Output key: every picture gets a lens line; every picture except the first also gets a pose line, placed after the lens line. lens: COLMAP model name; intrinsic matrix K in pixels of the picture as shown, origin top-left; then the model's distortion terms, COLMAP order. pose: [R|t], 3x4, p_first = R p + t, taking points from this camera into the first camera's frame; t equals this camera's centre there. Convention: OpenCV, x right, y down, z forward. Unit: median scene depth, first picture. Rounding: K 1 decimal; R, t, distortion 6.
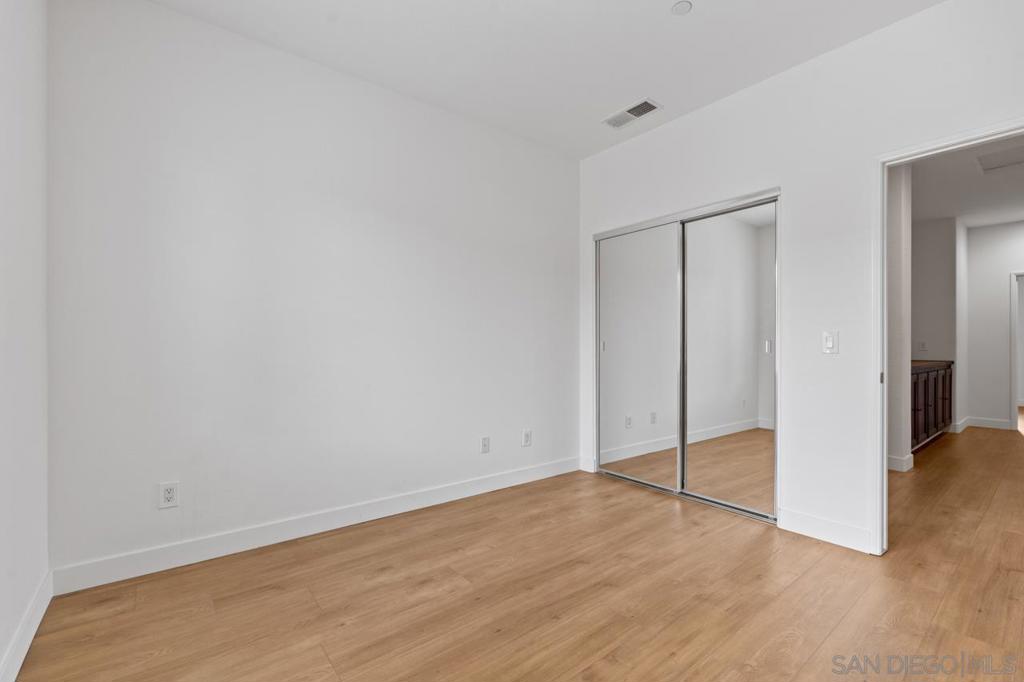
lens RADIAL K [[447.6, 0, 514.2], [0, 447.6, 342.0], [0, 0, 1]] dist [-0.000625, -0.000356]
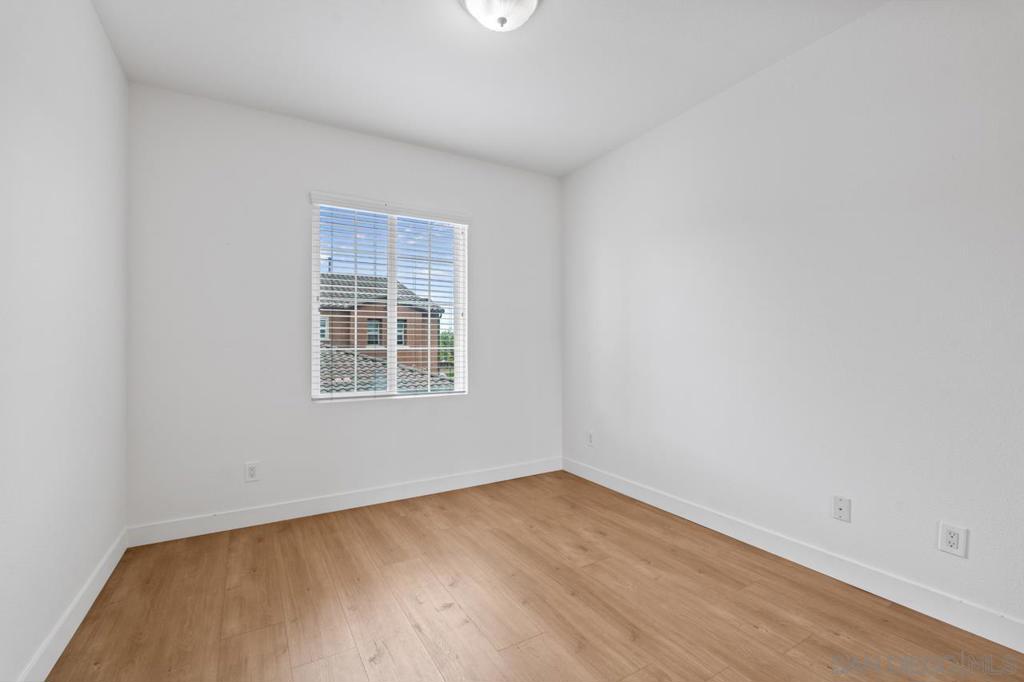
lens RADIAL K [[447.6, 0, 510.1], [0, 447.6, 342.4], [0, 0, 1]] dist [-0.000625, -0.000356]
pose [[-0.138512, -0.009275, -0.990317, 0.927095], [0.006412, 0.999927, -0.010262, -0.015038], [0.990340, -0.007772, -0.138442, 0.862779]]
